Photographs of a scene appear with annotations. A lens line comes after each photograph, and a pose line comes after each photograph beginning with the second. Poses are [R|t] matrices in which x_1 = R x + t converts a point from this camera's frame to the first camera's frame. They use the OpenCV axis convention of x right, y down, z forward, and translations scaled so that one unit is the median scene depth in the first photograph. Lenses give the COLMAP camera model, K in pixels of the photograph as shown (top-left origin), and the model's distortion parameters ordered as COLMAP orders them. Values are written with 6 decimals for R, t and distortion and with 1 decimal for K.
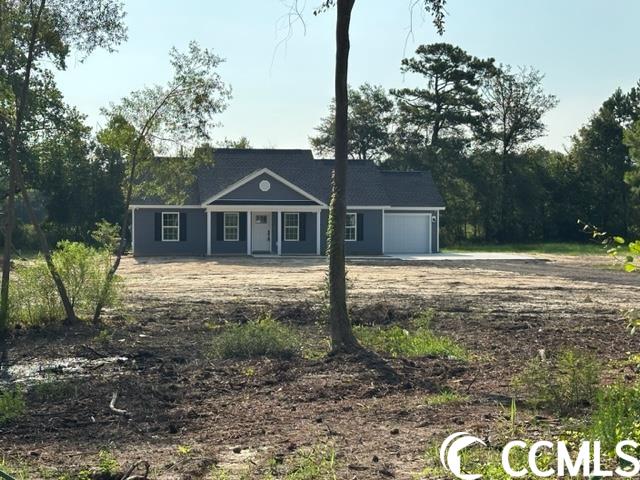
lens RADIAL K [[1168.1, 0, 320.0], [0, 1168.1, 240.0], [0, 0, 1]] dist [0.021529, 0.081730]
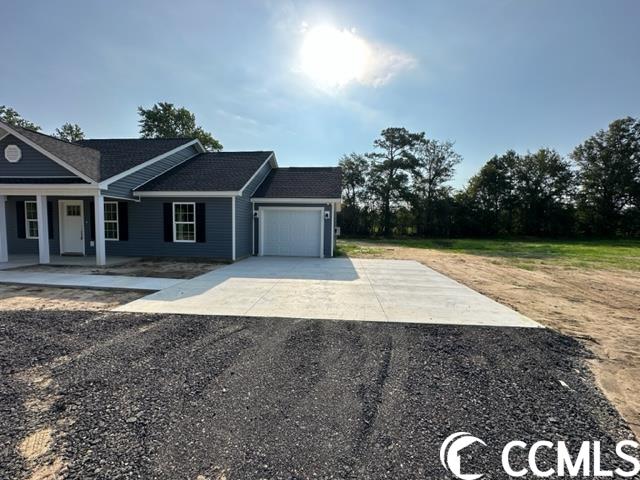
lens RADIAL K [[256.8, 0, 320.0], [0, 256.8, 240.0], [0, 0, 1]] dist [-0.002490, -0.000947]
pose [[0.969628, 0.027646, -0.243016, 0.094151], [-0.018526, 0.999039, 0.039733, -0.005429], [0.243881, -0.034024, 0.969208, 0.579600]]
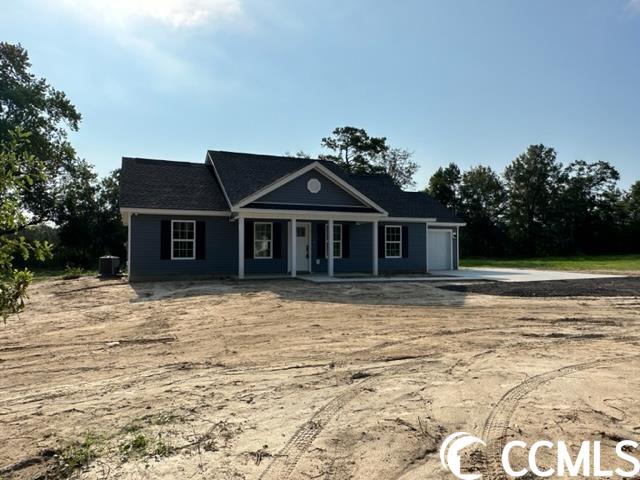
lens RADIAL K [[451.3, 0, 320.0], [0, 451.3, 240.0], [0, 0, 1]] dist [-0.031225, -0.000318]
pose [[0.971150, 0.001988, 0.238461, -0.072684], [0.008194, 0.999097, -0.041699, 0.000787], [-0.238329, 0.042450, 0.970256, 0.457779]]
